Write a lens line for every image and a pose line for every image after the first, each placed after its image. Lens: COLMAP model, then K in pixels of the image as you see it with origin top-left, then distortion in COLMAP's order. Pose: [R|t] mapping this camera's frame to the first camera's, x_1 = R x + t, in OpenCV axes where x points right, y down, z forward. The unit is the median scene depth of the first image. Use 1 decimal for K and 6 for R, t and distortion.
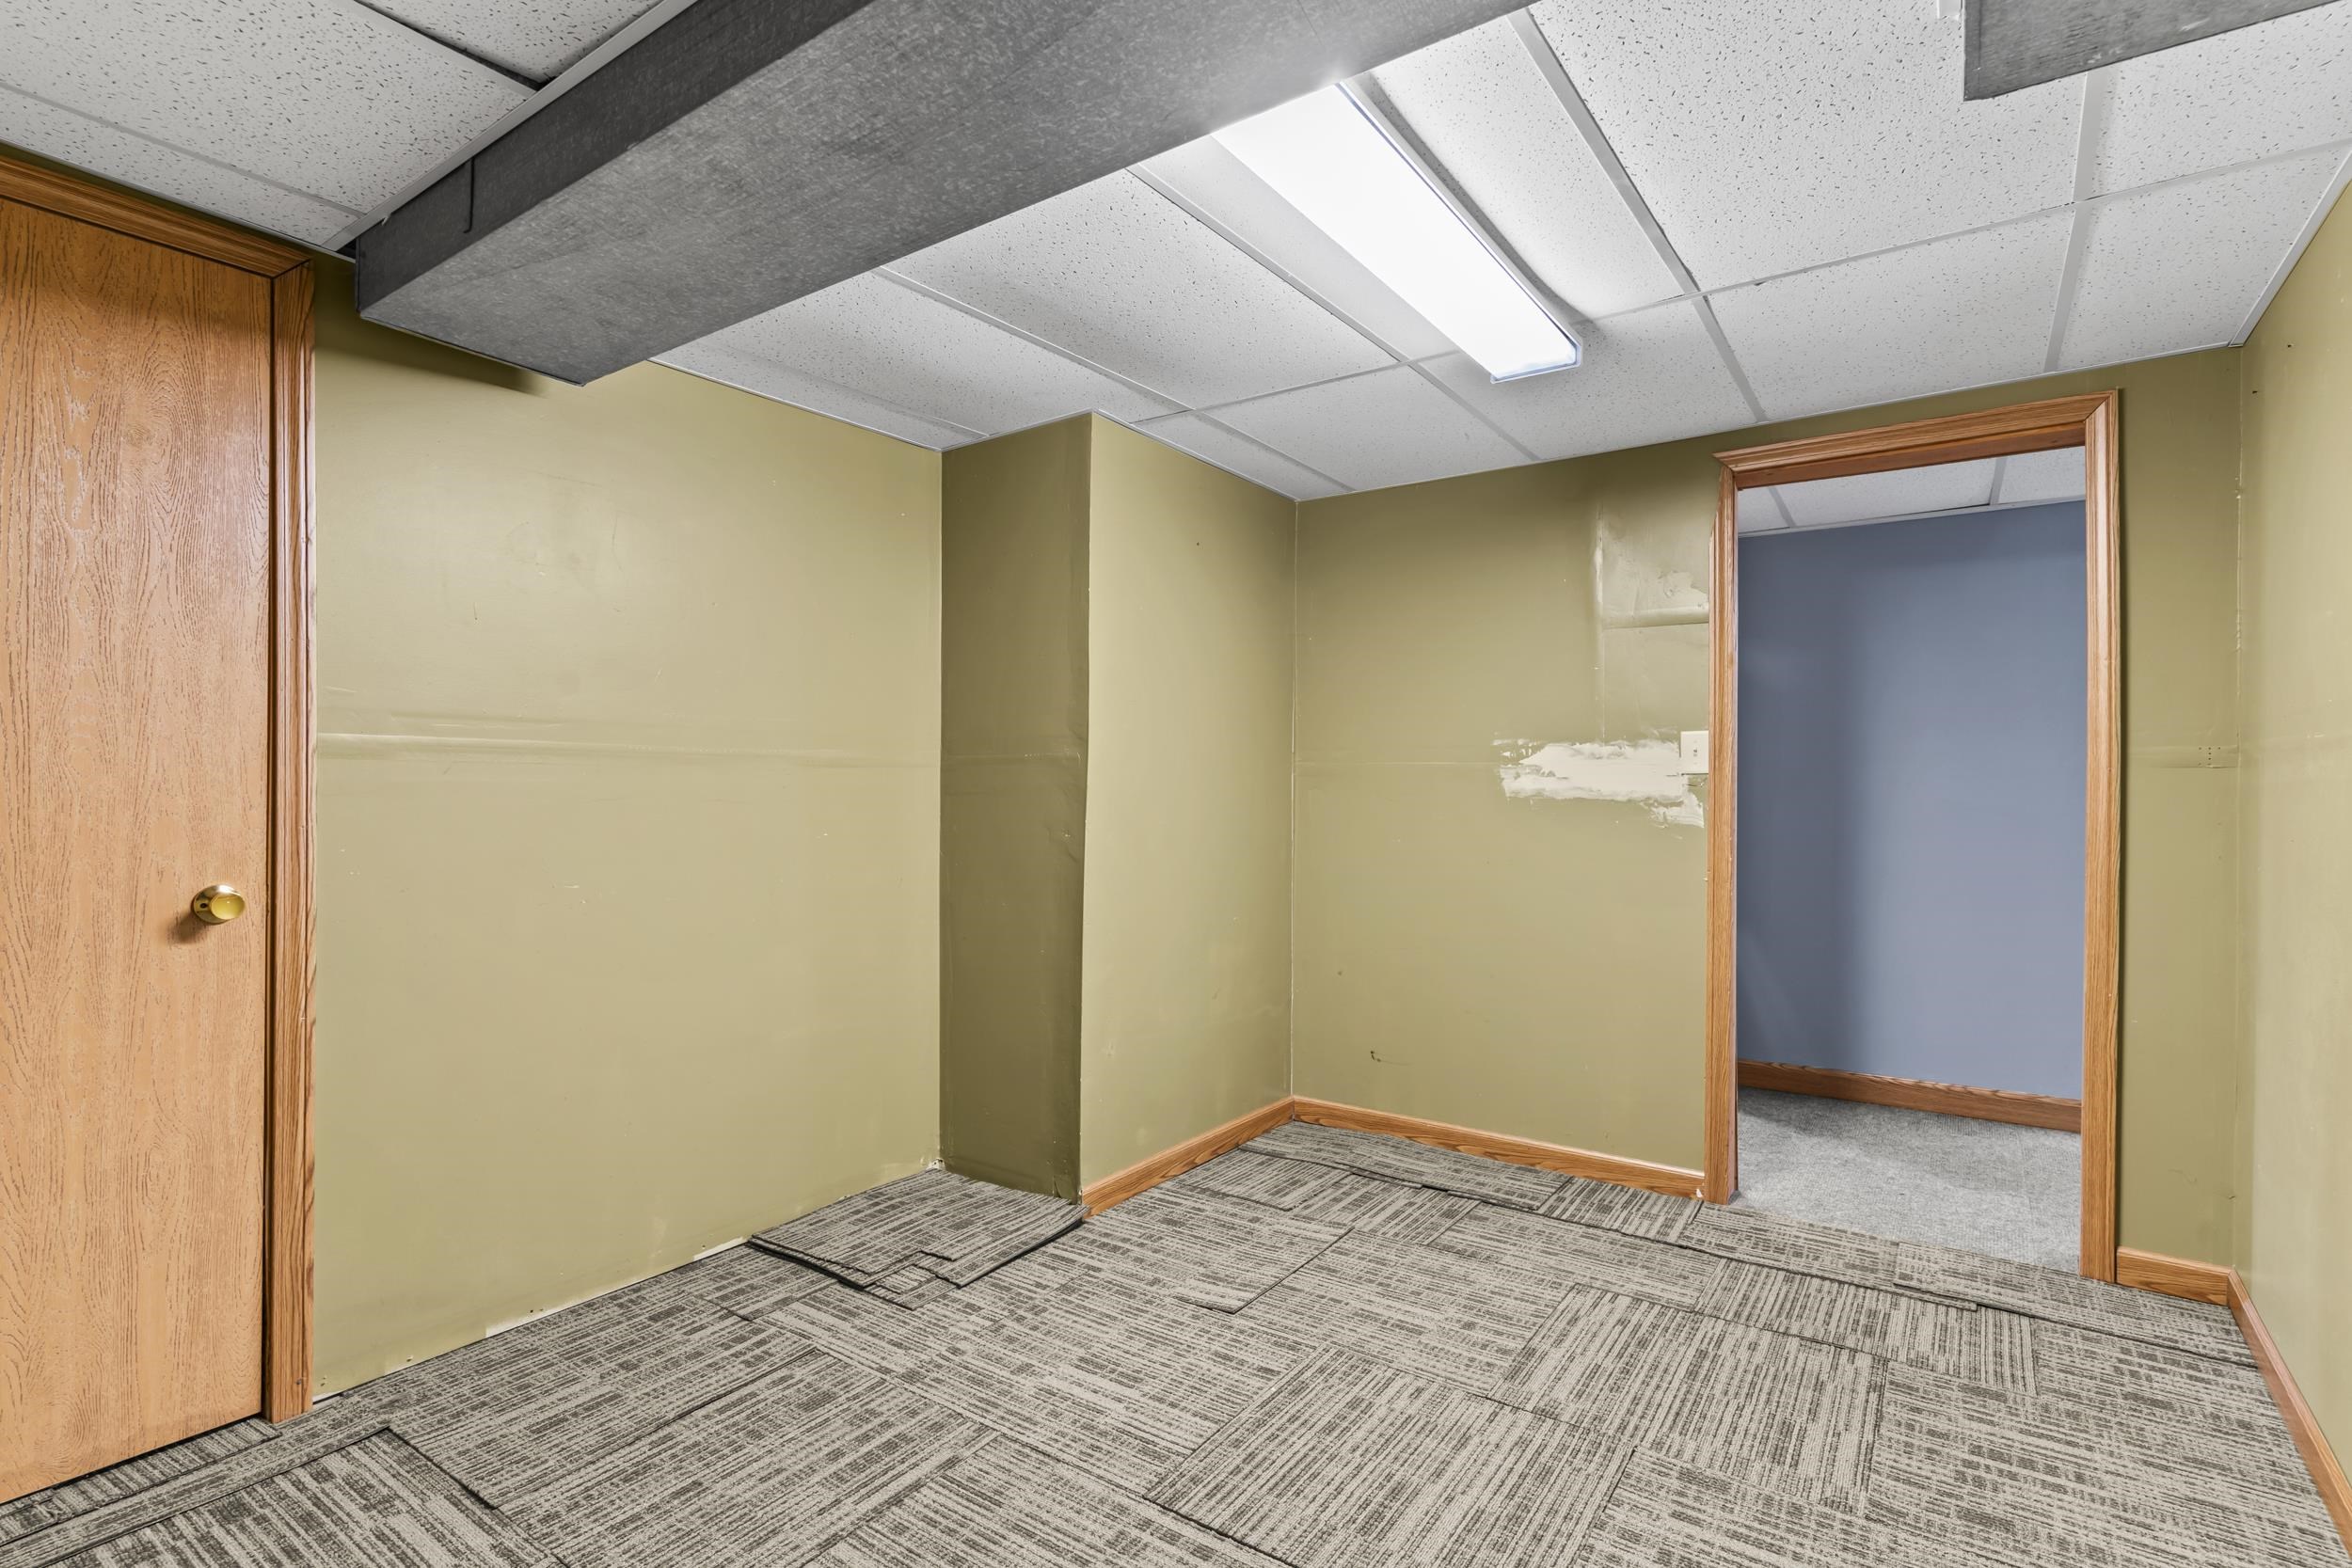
lens RADIAL K [[1128.1, 0, 1163.8], [0, 1128.1, 788.4], [0, 0, 1]] dist [-0.001039, -0.000711]
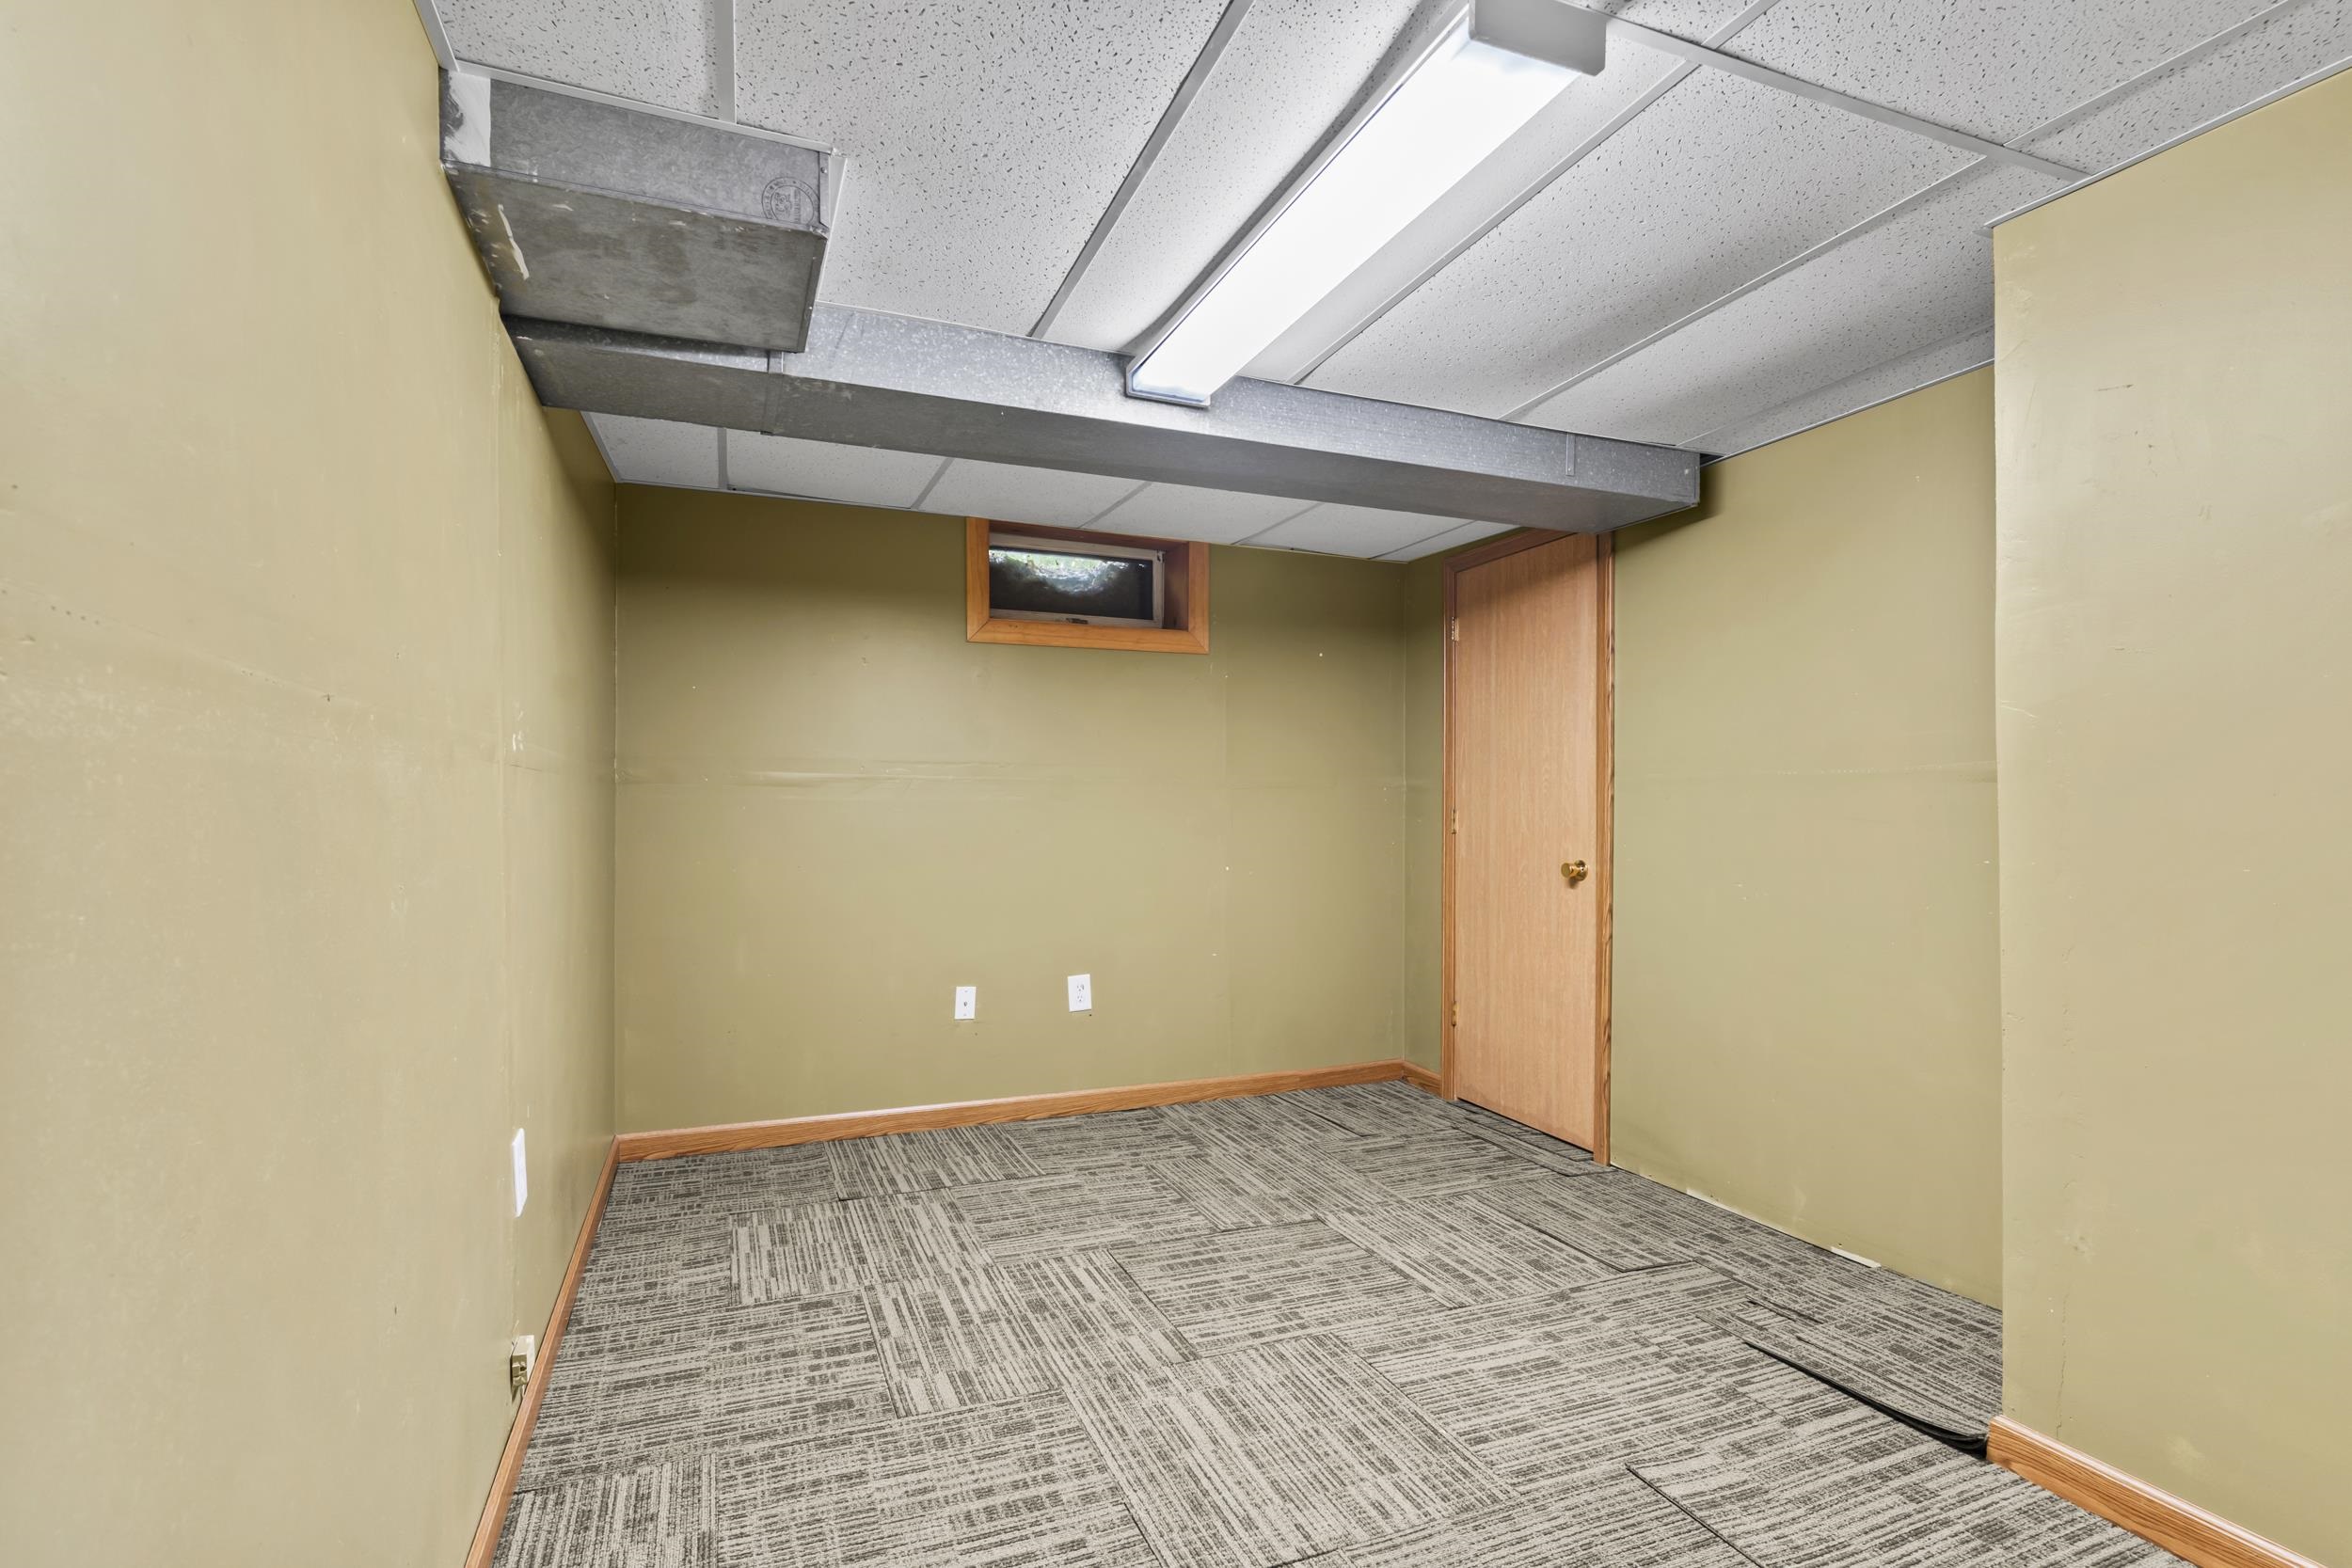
lens RADIAL K [[1128.1, 0, 1175.5], [0, 1128.1, 792.6], [0, 0, 1]] dist [-0.001039, -0.000711]
pose [[-0.536993, -0.017391, -0.843408, 0.976912], [-0.003149, 0.999822, -0.018611, 0.010218], [0.843581, -0.007338, -0.536952, 1.254064]]
